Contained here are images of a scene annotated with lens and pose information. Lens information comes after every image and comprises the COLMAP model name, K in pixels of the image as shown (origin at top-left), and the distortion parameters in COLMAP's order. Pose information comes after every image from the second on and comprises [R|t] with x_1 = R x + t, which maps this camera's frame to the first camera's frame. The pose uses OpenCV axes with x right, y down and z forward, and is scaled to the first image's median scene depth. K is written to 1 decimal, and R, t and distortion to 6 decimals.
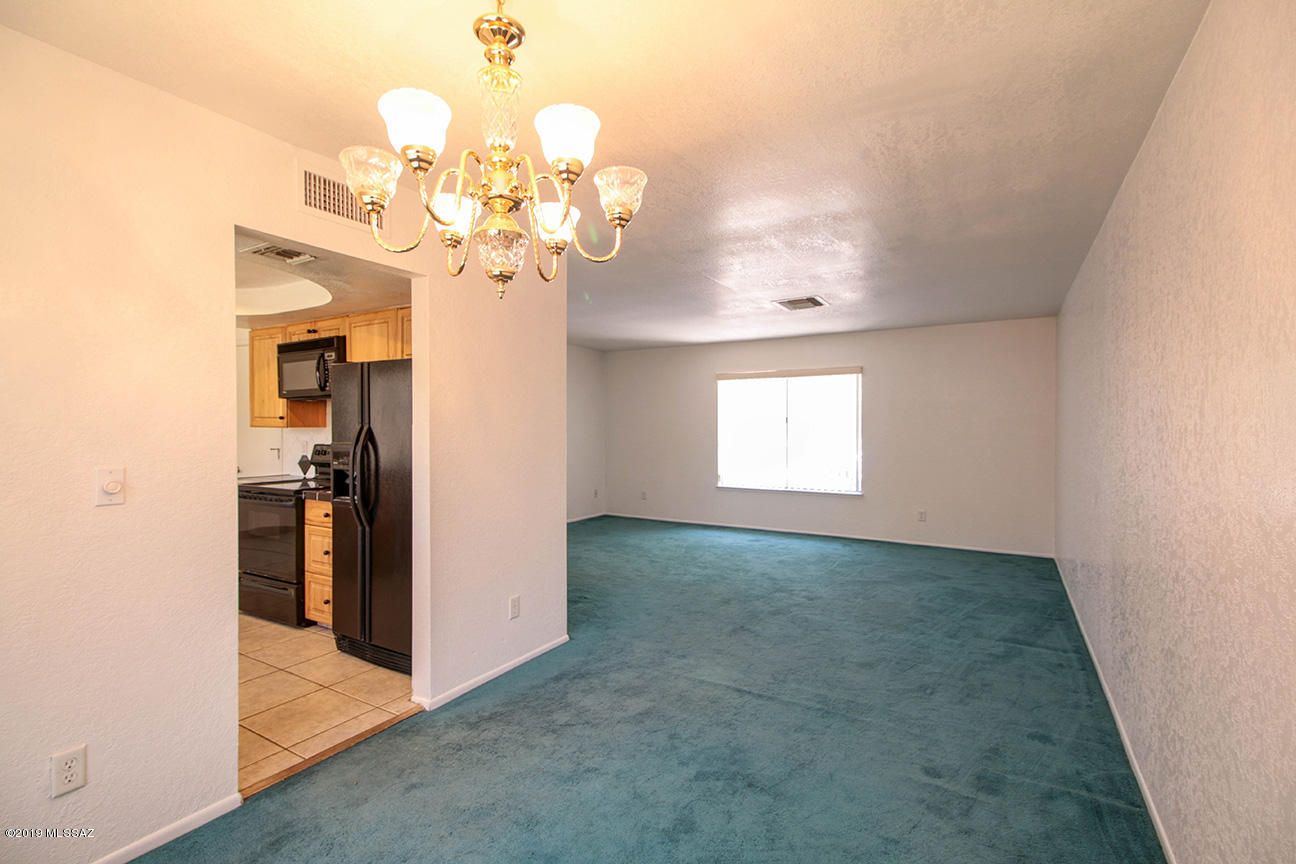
lens RADIAL K [[591.9, 0, 652.2], [0, 591.9, 424.0], [0, 0, 1]] dist [0.022858, -0.010486]
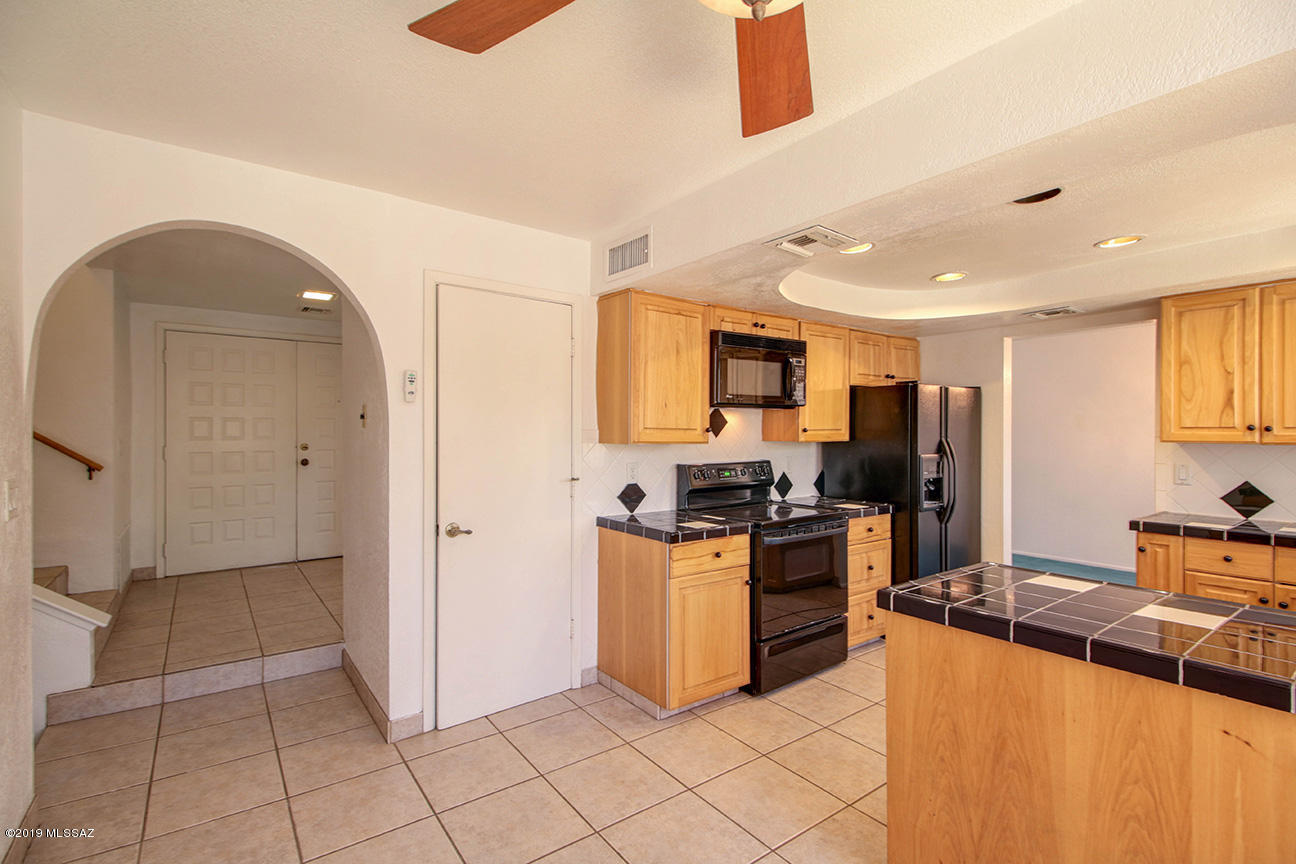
lens RADIAL K [[591.9, 0, 643.2], [0, 591.9, 435.6], [0, 0, 1]] dist [0.022858, -0.010486]
pose [[0.392667, 0.004253, 0.919671, -1.385760], [0.007225, 0.999944, -0.007709, 0.002354], [-0.919653, 0.009672, 0.392614, 0.825112]]
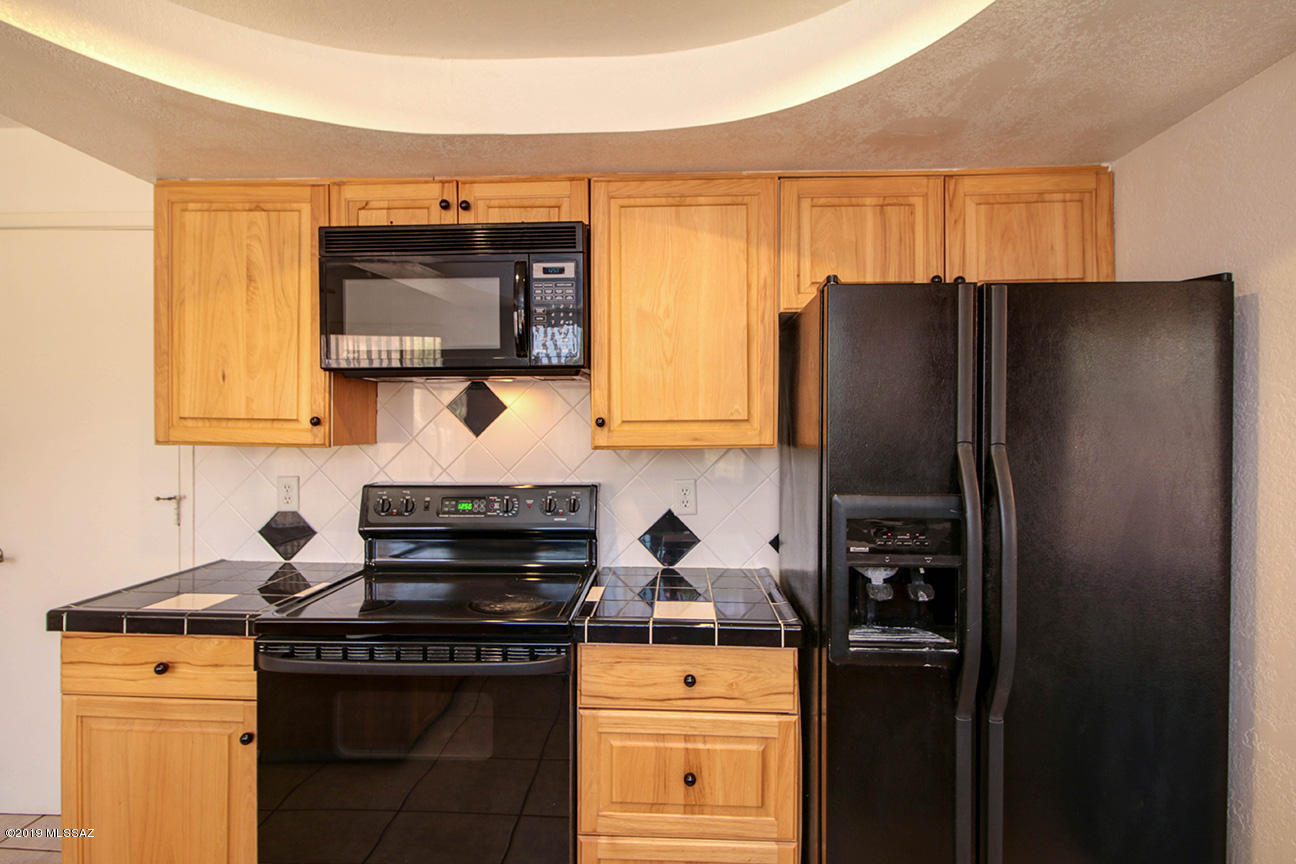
lens RADIAL K [[678.7, 0, 646.0], [0, 678.7, 432.7], [0, 0, 1]] dist [0.003530, -0.001289]
pose [[0.887030, 0.009955, 0.461604, -0.664692], [-0.007154, 0.999944, -0.007817, -0.000510], [-0.461656, 0.003631, 0.887052, 0.538610]]
